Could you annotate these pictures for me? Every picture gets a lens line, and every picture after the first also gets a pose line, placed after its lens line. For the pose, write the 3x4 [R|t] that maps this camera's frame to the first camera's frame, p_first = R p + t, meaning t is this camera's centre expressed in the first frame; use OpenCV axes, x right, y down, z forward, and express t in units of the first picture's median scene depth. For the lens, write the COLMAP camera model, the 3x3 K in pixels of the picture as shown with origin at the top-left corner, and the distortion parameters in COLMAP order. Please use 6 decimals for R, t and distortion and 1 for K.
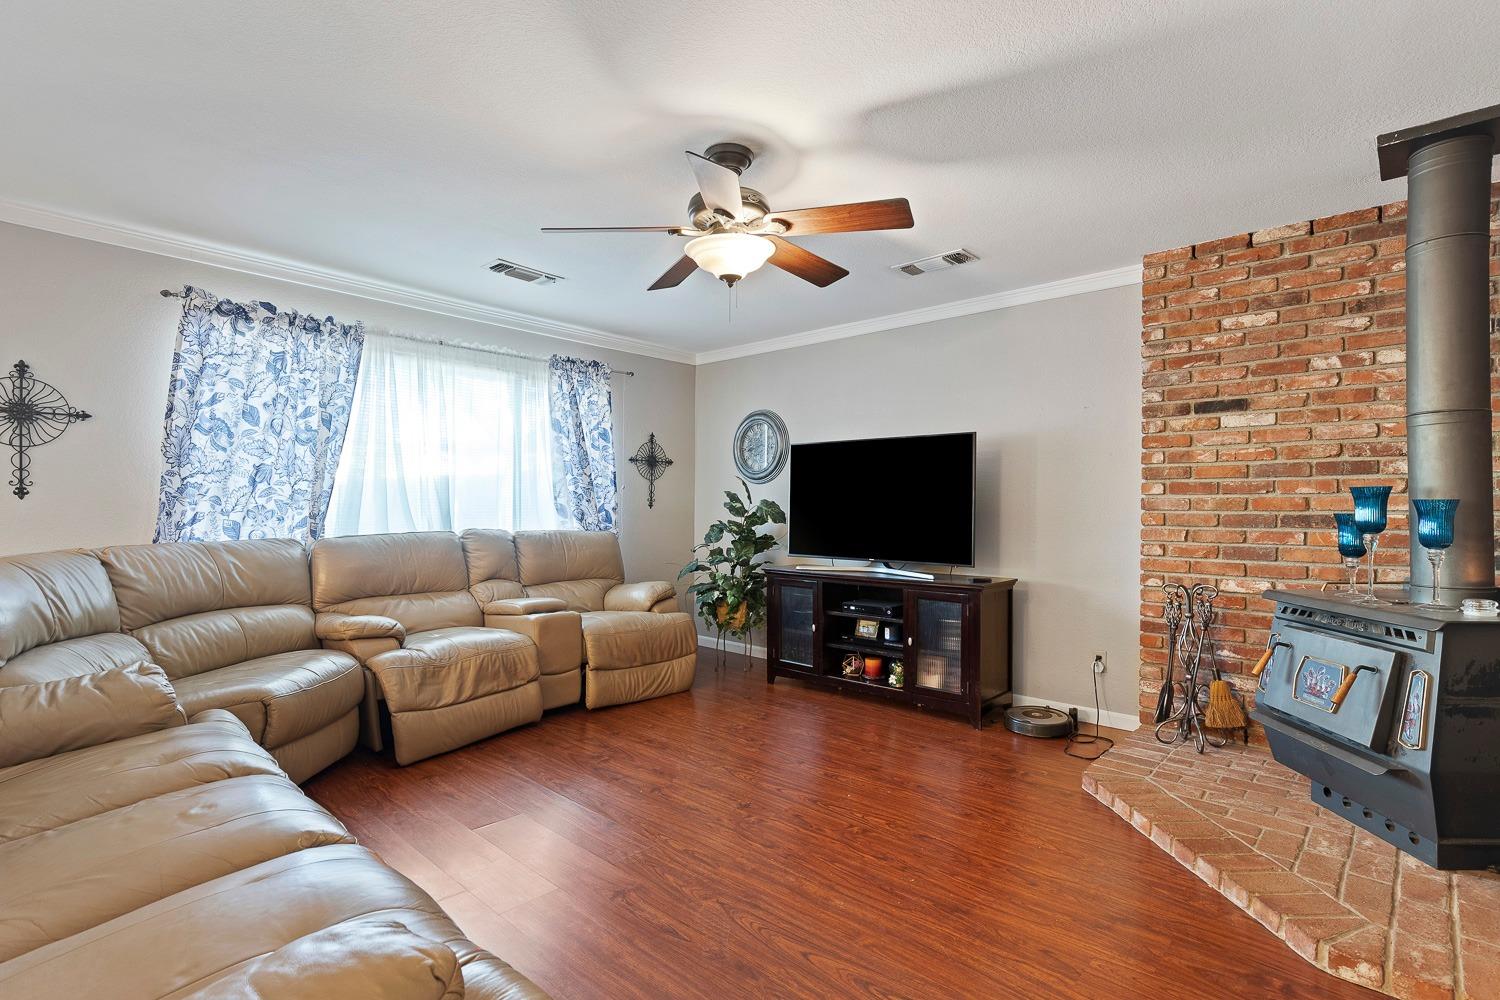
lens RADIAL K [[722.9, 0, 750.0], [0, 722.9, 500.0], [0, 0, 1]] dist [0.001756, 0.000470]
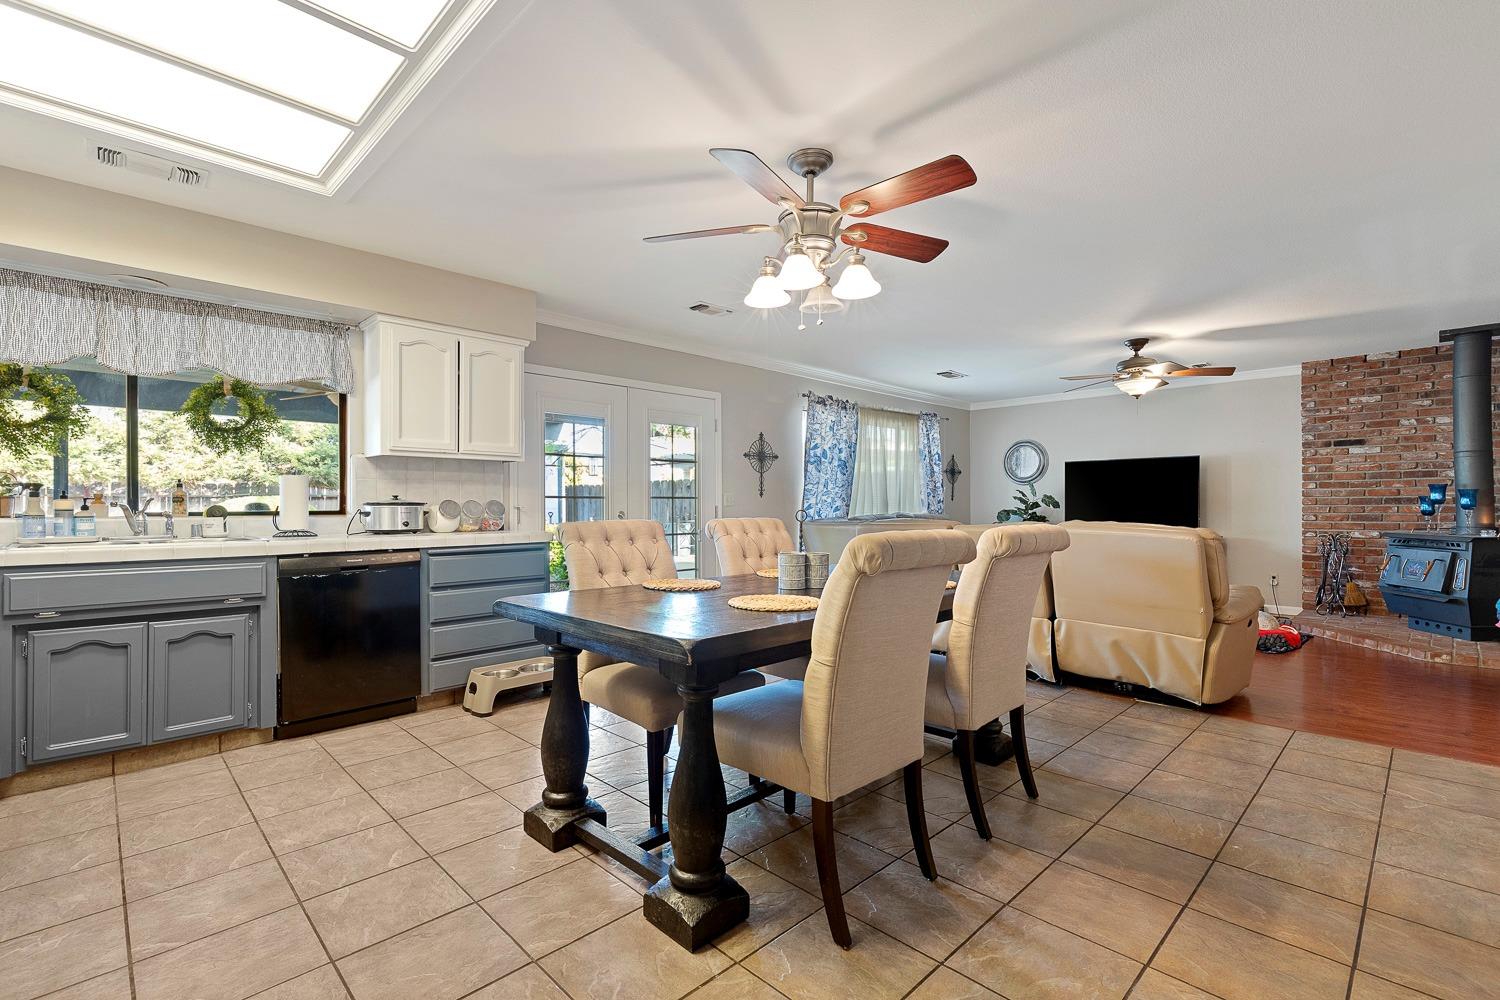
lens RADIAL K [[681.1, 0, 750.0], [0, 681.1, 500.0], [0, 0, 1]] dist [0.010843, -0.000907]
pose [[0.999119, -0.012105, -0.040195, -0.921235], [0.012193, 0.999924, 0.001950, 0.001317], [0.040168, -0.002438, 0.999190, -0.945227]]
